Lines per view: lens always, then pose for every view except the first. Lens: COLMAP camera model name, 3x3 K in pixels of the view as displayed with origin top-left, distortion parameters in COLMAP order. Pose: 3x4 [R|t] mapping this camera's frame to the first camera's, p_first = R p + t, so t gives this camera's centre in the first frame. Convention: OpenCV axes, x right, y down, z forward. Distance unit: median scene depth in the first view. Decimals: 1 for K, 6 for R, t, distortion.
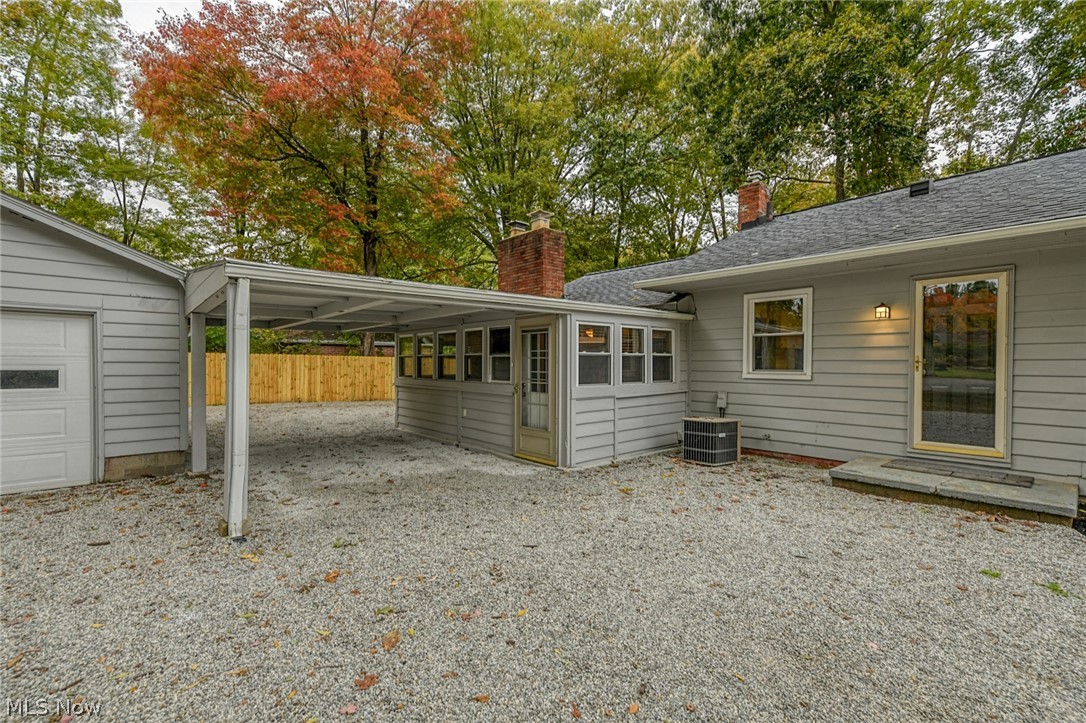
lens RADIAL K [[482.7, 0, 543.7], [0, 482.7, 363.6], [0, 0, 1]] dist [-0.001887, -0.000163]
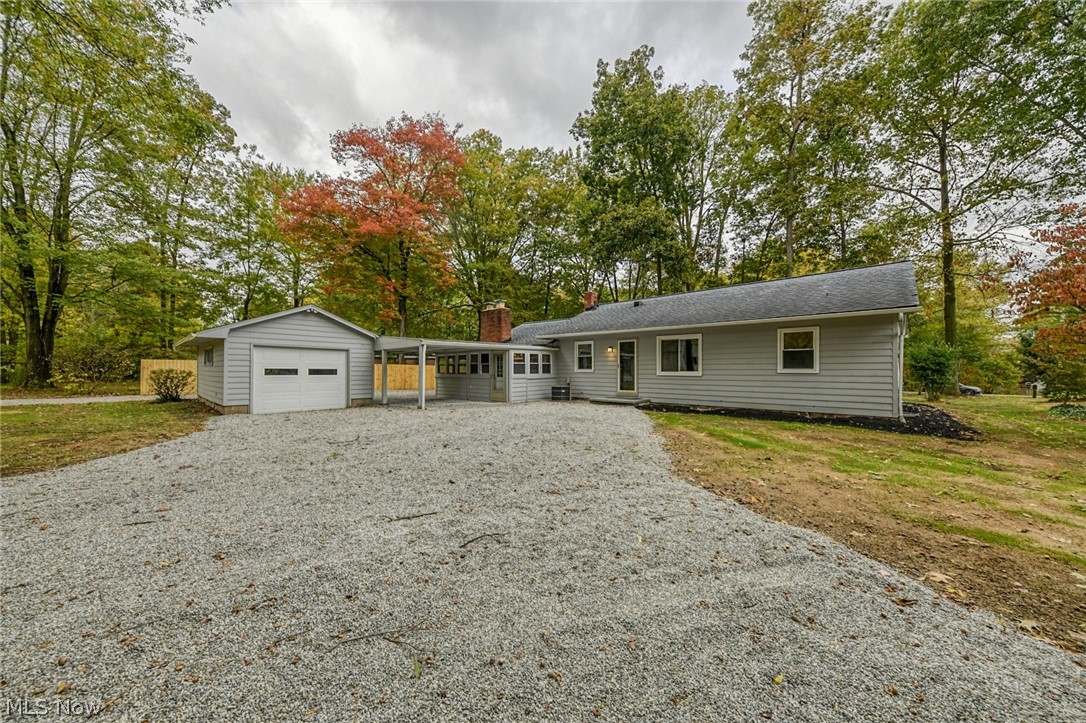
lens RADIAL K [[385.7, 0, 542.9], [0, 385.7, 360.8], [0, 0, 1]] dist [-0.001521, -0.001937]
pose [[0.994769, -0.001188, 0.102146, 0.010444], [0.003703, 0.999695, -0.024434, 0.021170], [-0.102086, 0.024684, 0.994469, -1.252611]]
